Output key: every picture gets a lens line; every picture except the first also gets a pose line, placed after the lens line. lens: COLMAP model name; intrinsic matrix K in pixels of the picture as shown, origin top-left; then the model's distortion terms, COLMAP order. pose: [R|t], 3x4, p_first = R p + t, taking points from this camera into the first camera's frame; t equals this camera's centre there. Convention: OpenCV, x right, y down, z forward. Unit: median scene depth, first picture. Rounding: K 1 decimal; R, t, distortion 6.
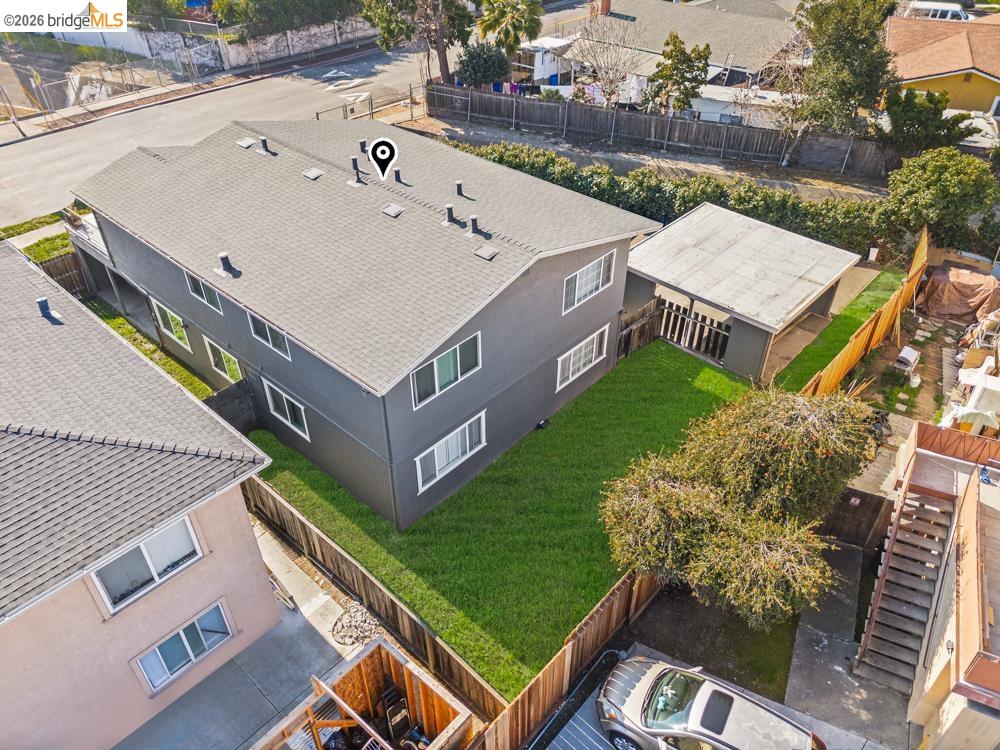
lens RADIAL K [[739.7, 0, 498.2], [0, 739.7, 381.8], [0, 0, 1]] dist [0.074321, -0.064873]
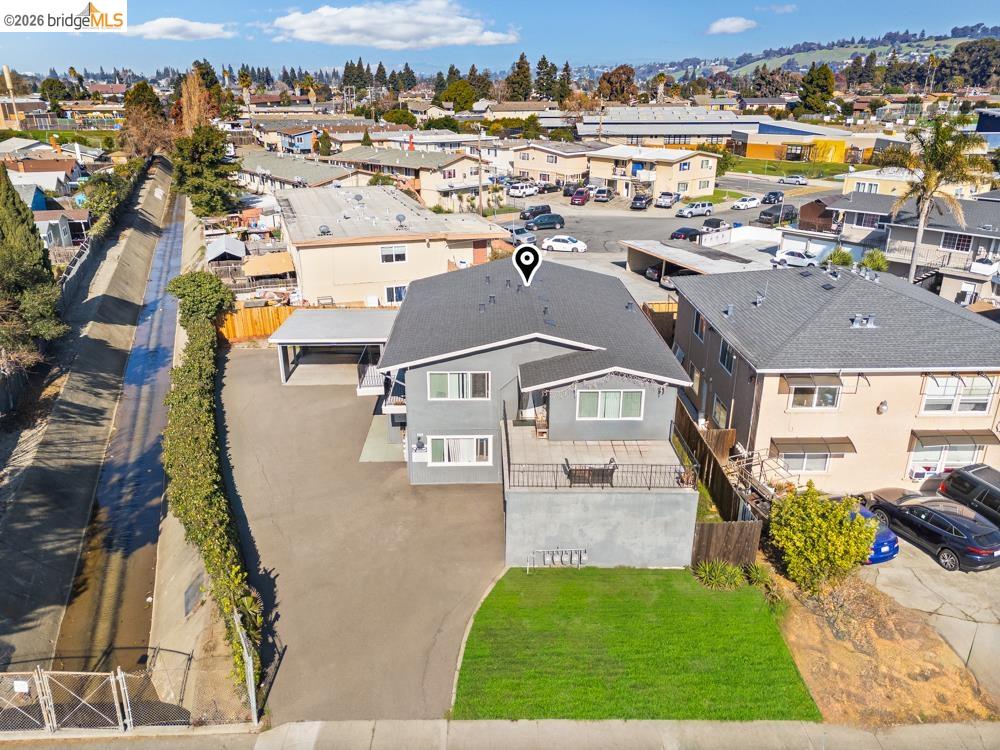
lens RADIAL K [[739.7, 0, 498.2], [0, 739.7, 381.8], [0, 0, 1]] dist [0.074321, -0.064873]
pose [[-0.681045, -0.273685, 0.679172, -0.665687], [0.450922, 0.574037, 0.683484, -0.672268], [-0.576930, 0.771737, -0.267534, 0.867067]]
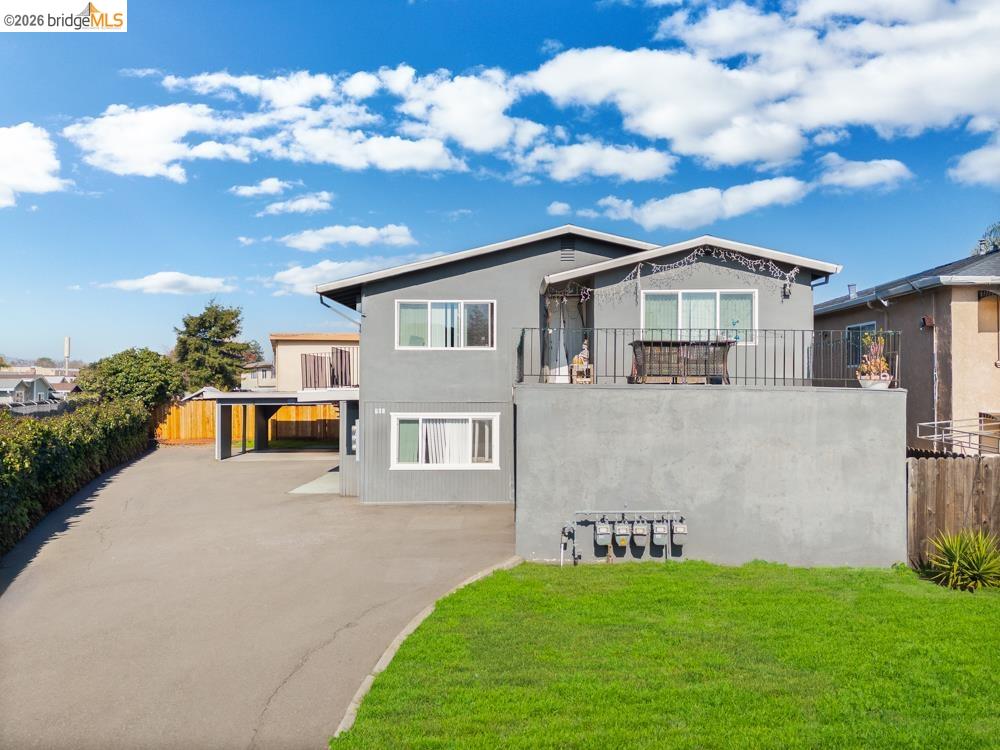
lens RADIAL K [[739.7, 0, 498.2], [0, 739.7, 381.8], [0, 0, 1]] dist [0.074321, -0.064873]
pose [[-0.652575, 0.000793, 0.757724, -0.516061], [0.466981, 0.787936, 0.401354, -0.341503], [-0.596720, 0.615756, -0.514557, 0.930810]]
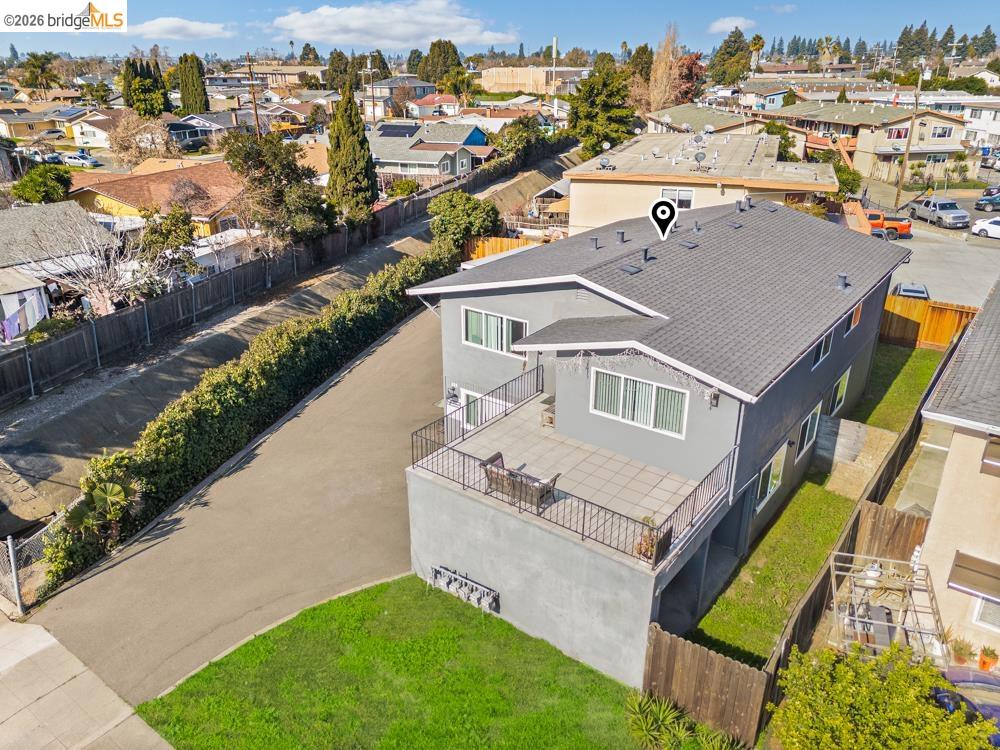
lens RADIAL K [[739.7, 0, 498.2], [0, 739.7, 381.8], [0, 0, 1]] dist [0.074321, -0.064873]
pose [[-0.088322, -0.394726, 0.914544, -0.664788], [0.617792, 0.698504, 0.361144, -0.372596], [-0.781366, 0.596895, 0.182165, 0.626200]]
